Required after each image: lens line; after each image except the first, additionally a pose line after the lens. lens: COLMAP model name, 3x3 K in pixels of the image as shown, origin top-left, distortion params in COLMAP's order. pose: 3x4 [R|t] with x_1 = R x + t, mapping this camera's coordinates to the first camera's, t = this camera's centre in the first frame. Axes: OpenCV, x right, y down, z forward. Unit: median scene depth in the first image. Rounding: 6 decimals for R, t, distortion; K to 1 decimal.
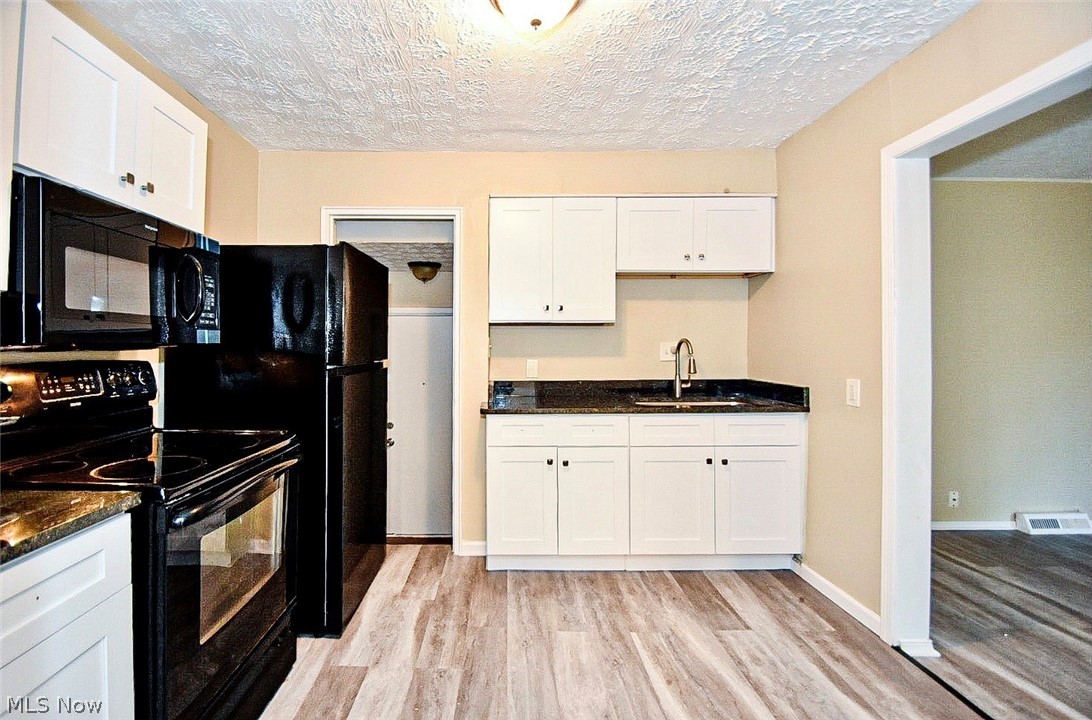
lens RADIAL K [[487.5, 0, 501.0], [0, 487.5, 344.3], [0, 0, 1]] dist [-0.000990, -0.000354]
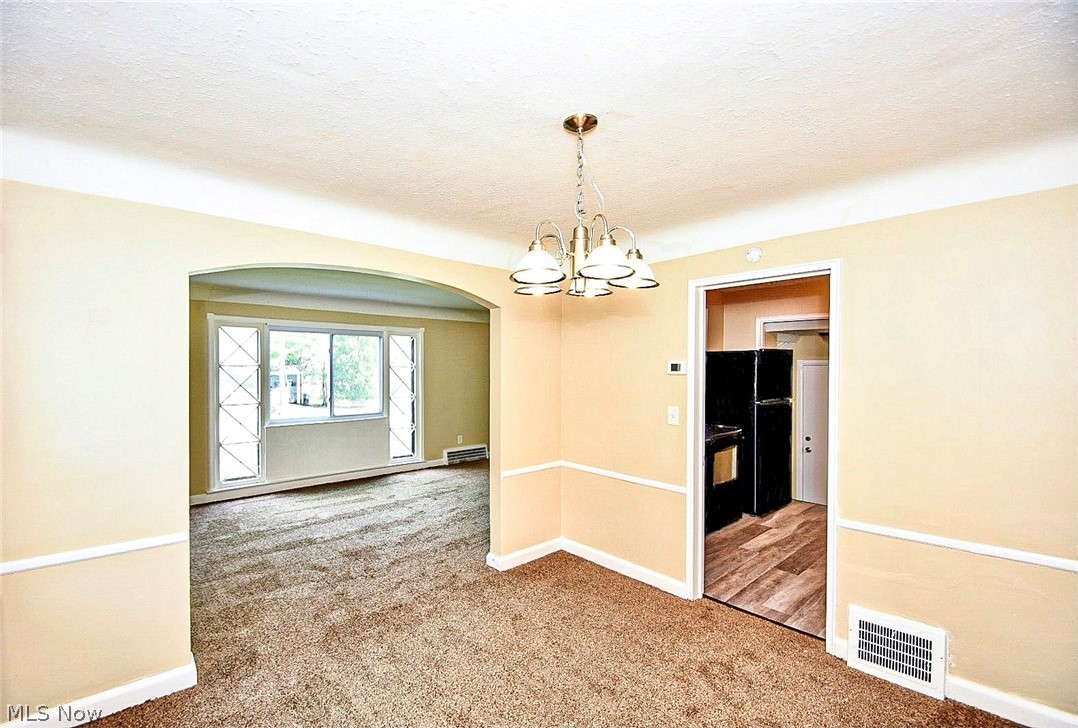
lens RADIAL K [[473.1, 0, 526.9], [0, 473.1, 372.5], [0, 0, 1]] dist [0.012374, -0.016656]
pose [[0.676436, 0.005119, -0.736483, 0.516071], [0.006115, 0.999902, 0.012567, -0.118433], [0.736476, -0.013005, 0.676339, -1.211129]]
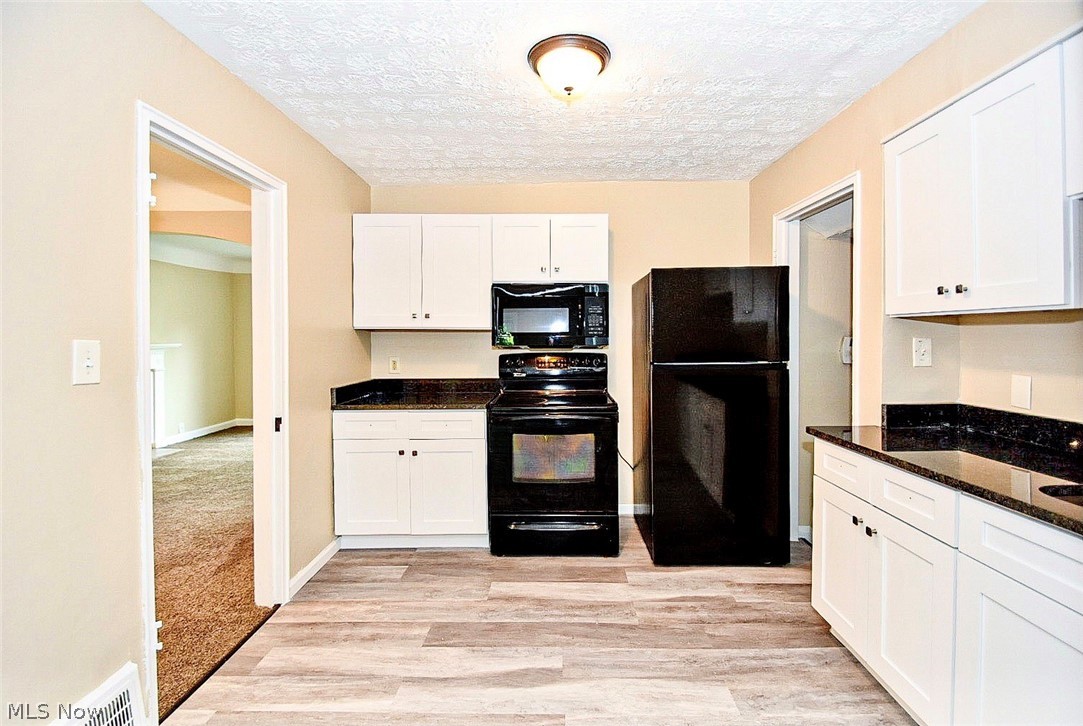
lens RADIAL K [[484.4, 0, 557.9], [0, 484.4, 343.5], [0, 0, 1]] dist [-0.002315, -0.001038]
pose [[0.013350, 0.013335, -0.999822, 0.880362], [0.007036, 0.999885, 0.013430, -0.024107], [0.999886, -0.007214, 0.013255, 0.647123]]
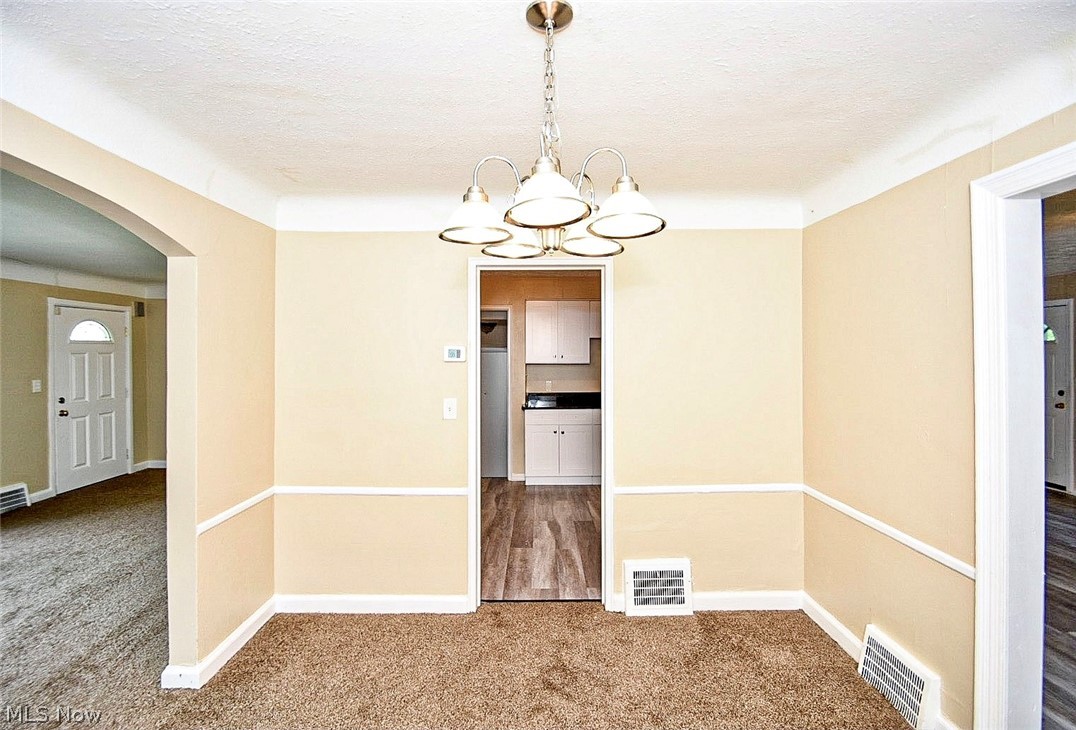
lens RADIAL K [[475.2, 0, 535.4], [0, 475.2, 355.1], [0, 0, 1]] dist [0.011984, -0.012759]
pose [[0.999965, -0.004116, 0.007274, 0.002089], [0.004070, 0.999972, 0.006292, -0.115760], [-0.007300, -0.006262, 0.999954, -1.180904]]
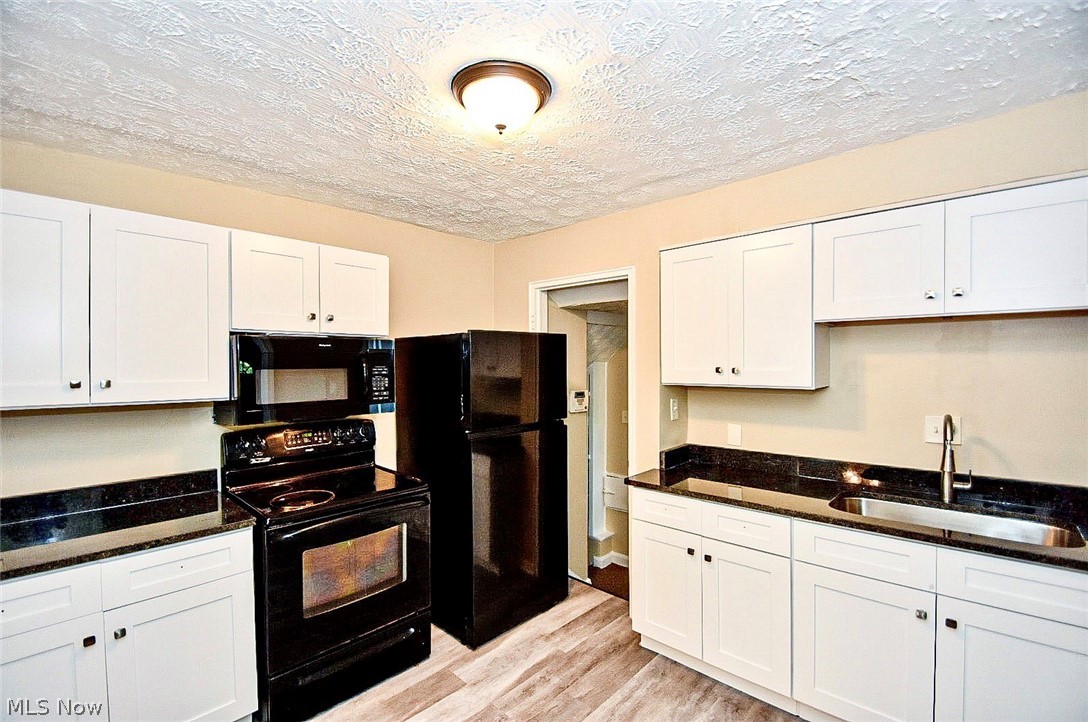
lens RADIAL K [[475.6, 0, 537.0], [0, 475.6, 367.4], [0, 0, 1]] dist [-0.000773, -0.000427]
pose [[0.732556, 0.001357, -0.680706, 0.543140], [0.008172, 0.999908, 0.010787, -0.114672], [0.680658, -0.013465, 0.732478, 0.213831]]
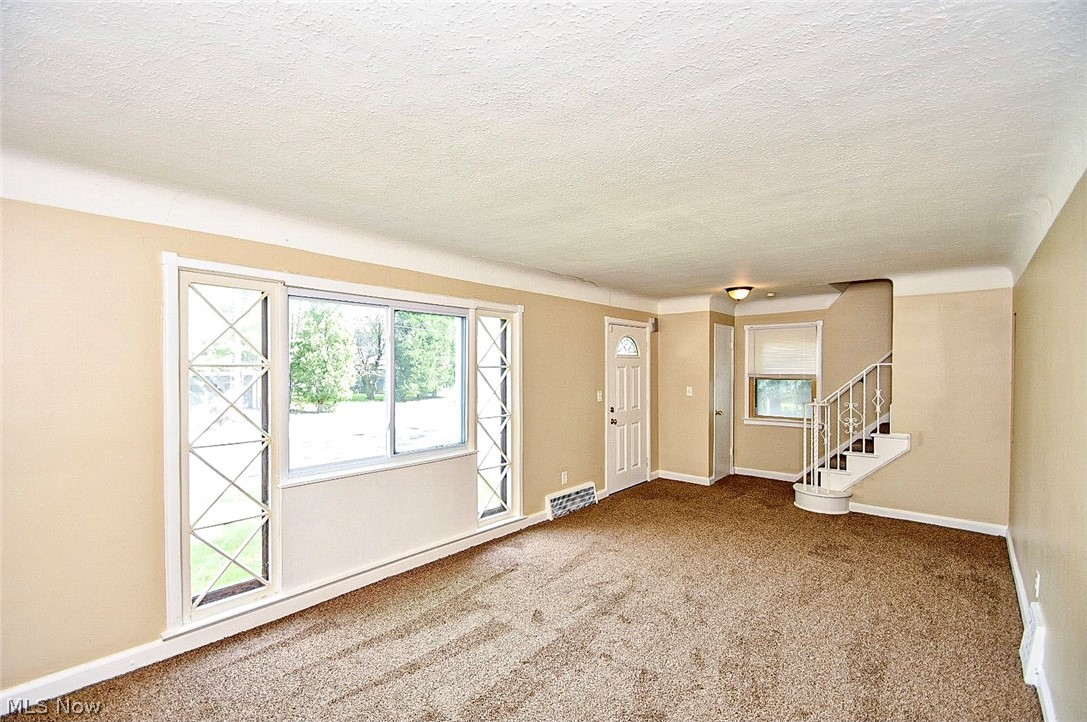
lens RADIAL K [[475.2, 0, 536.5], [0, 475.2, 367.4], [0, 0, 1]] dist [-0.000773, -0.000427]
pose [[0.747113, -0.000833, -0.664696, -0.848766], [0.003476, 0.999990, 0.002654, -0.125017], [0.664688, -0.004294, 0.747109, -1.041644]]
